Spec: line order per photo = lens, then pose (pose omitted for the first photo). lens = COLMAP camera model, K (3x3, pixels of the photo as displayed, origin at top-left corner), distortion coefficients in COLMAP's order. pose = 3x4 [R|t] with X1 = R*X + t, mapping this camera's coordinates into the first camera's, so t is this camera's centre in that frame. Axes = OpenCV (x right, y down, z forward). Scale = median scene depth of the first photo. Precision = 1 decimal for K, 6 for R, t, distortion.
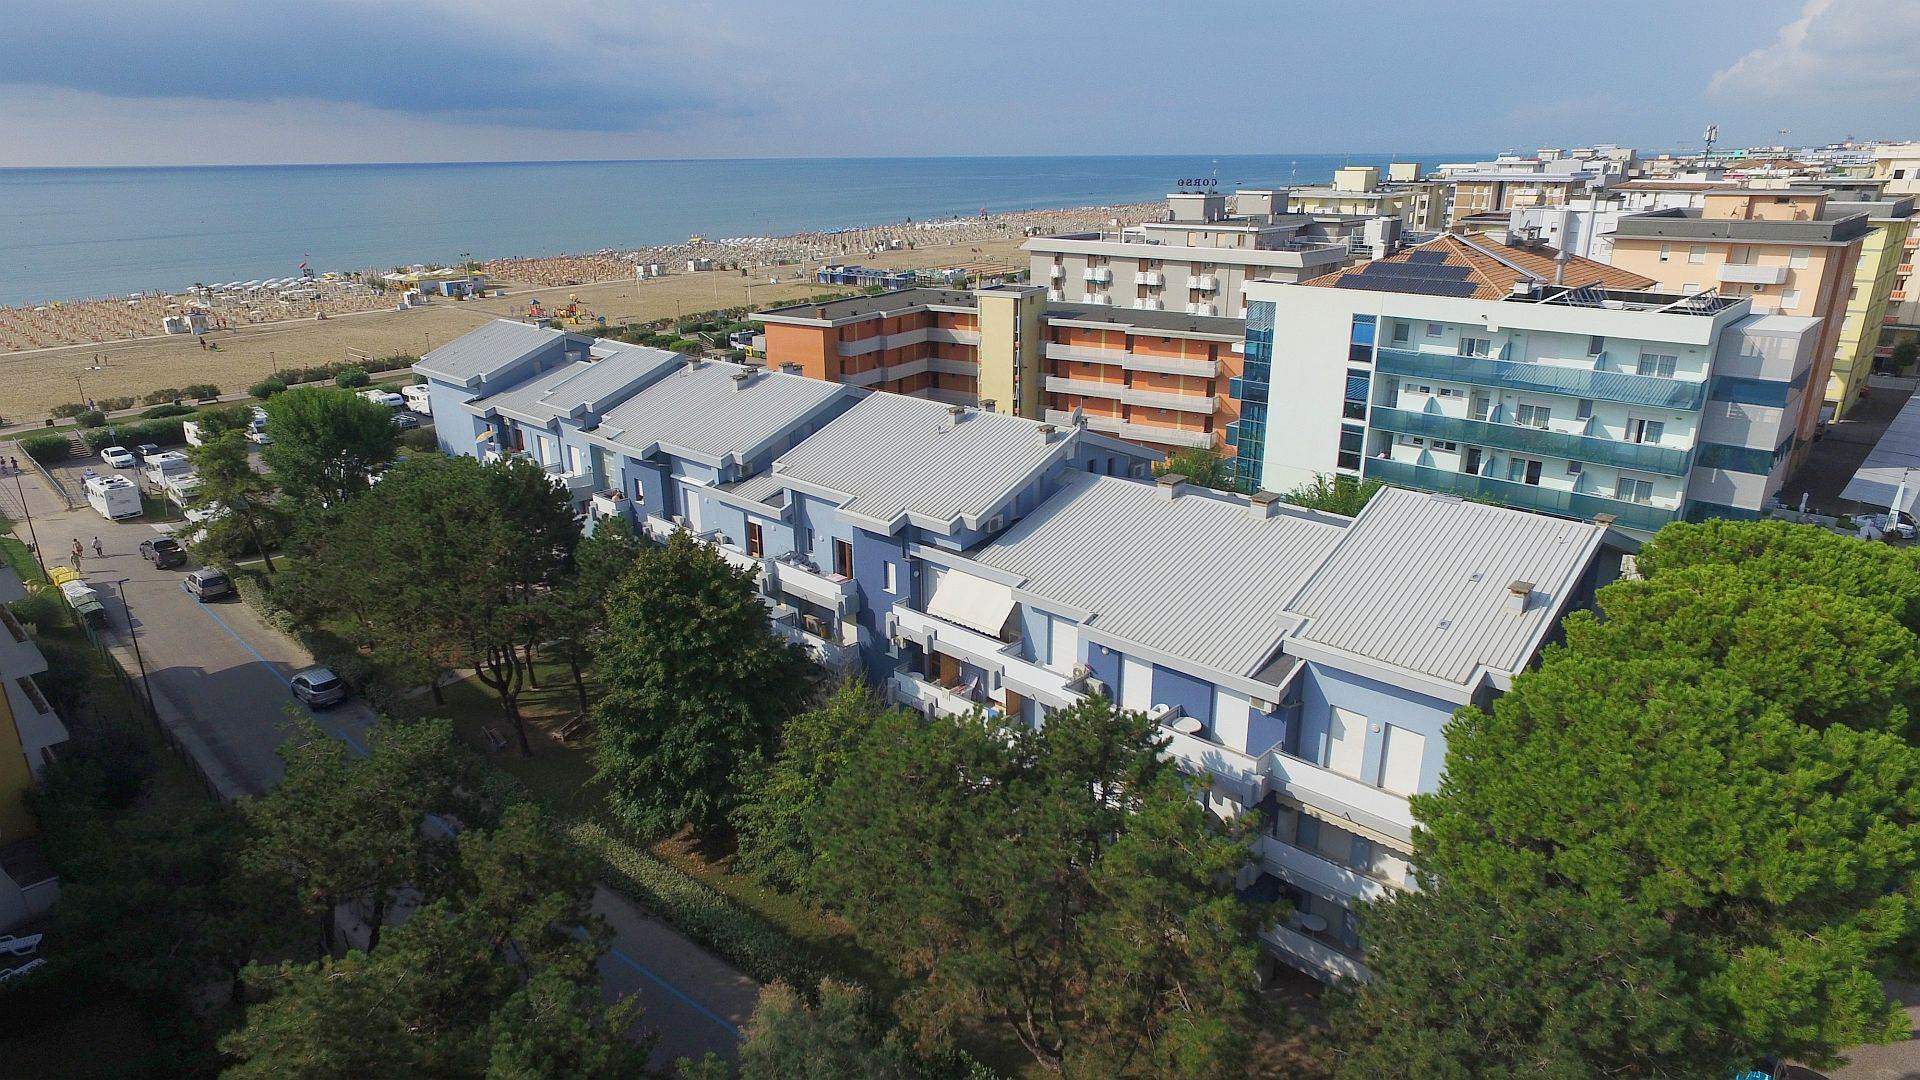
lens RADIAL K [[1104.0, 0, 963.4], [0, 1104.0, 534.6], [0, 0, 1]] dist [0.001940, 0.000409]
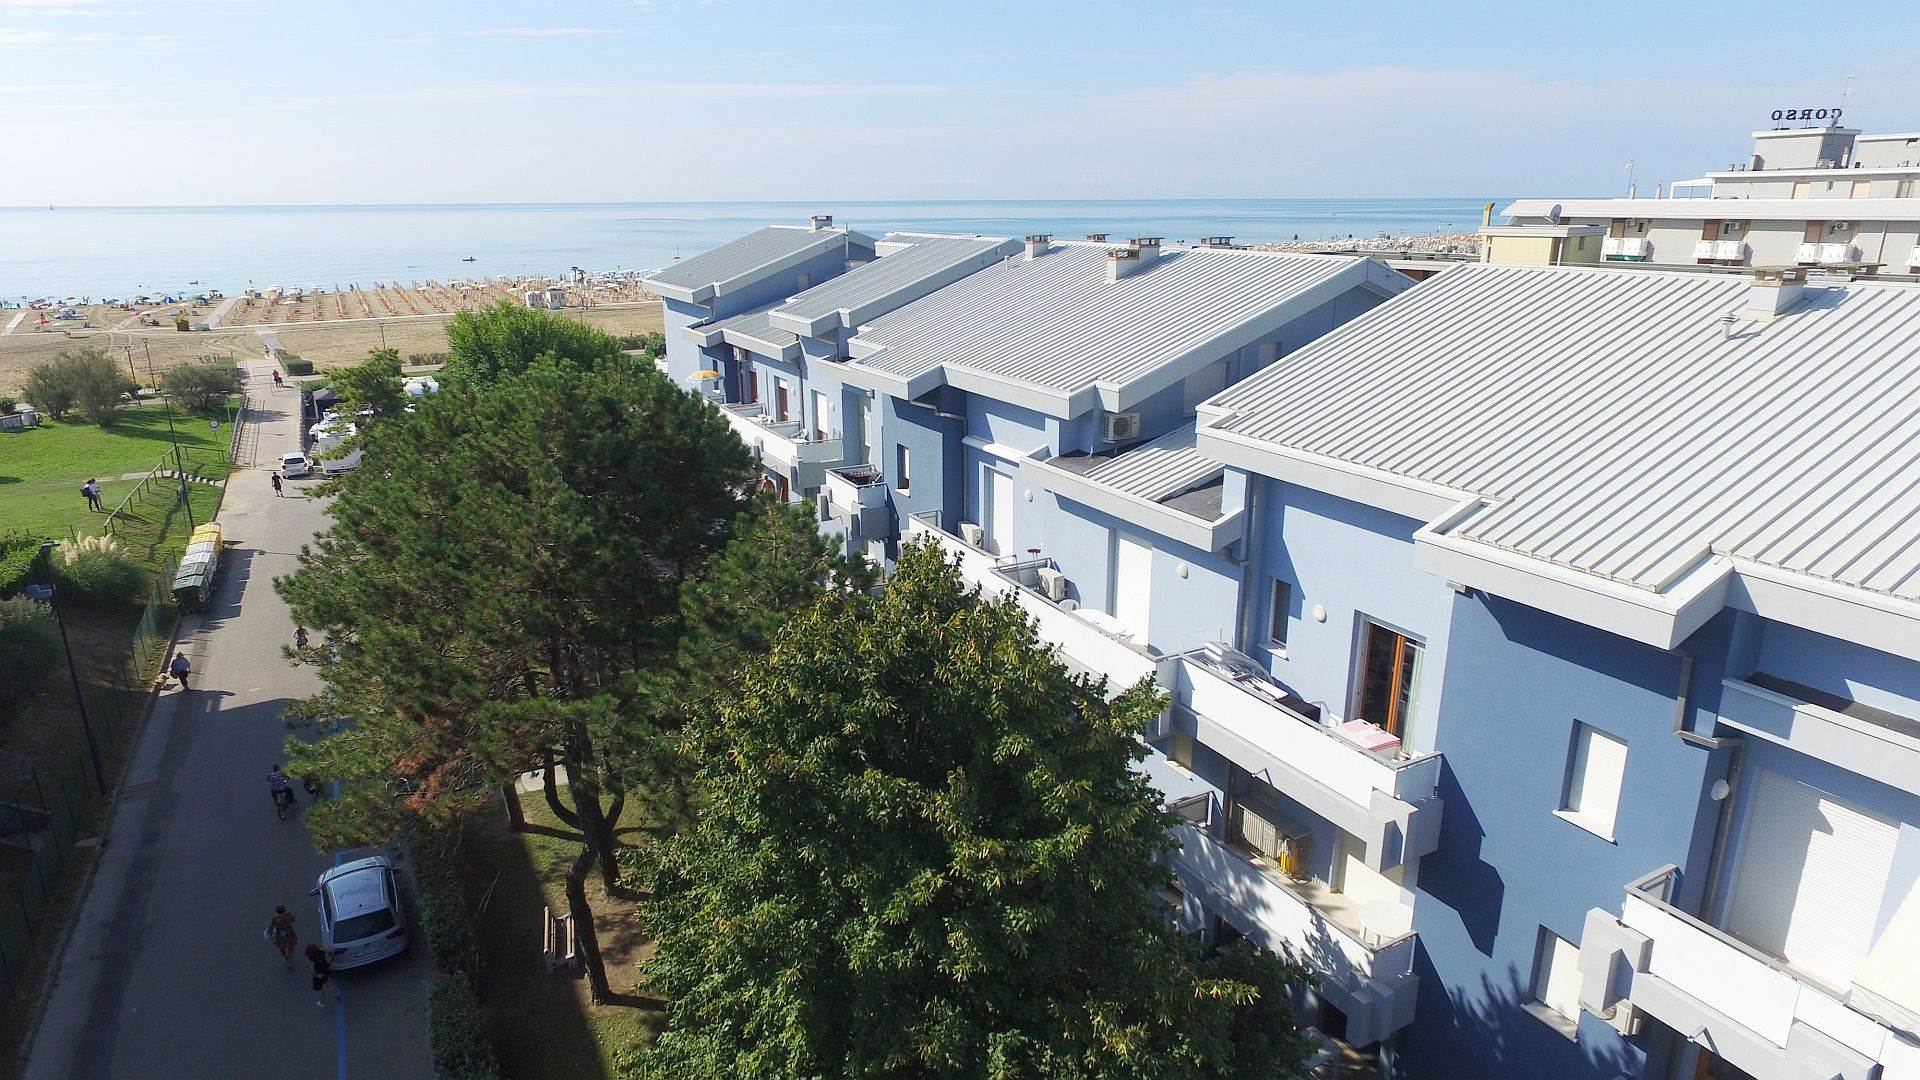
lens RADIAL K [[1104.0, 0, 963.4], [0, 1104.0, 534.6], [0, 0, 1]] dist [0.001940, 0.000409]
pose [[0.950529, 0.093260, -0.296308, -0.132894], [-0.103872, 0.994385, -0.020239, -0.002945], [0.292756, 0.050015, 0.954878, 0.609632]]
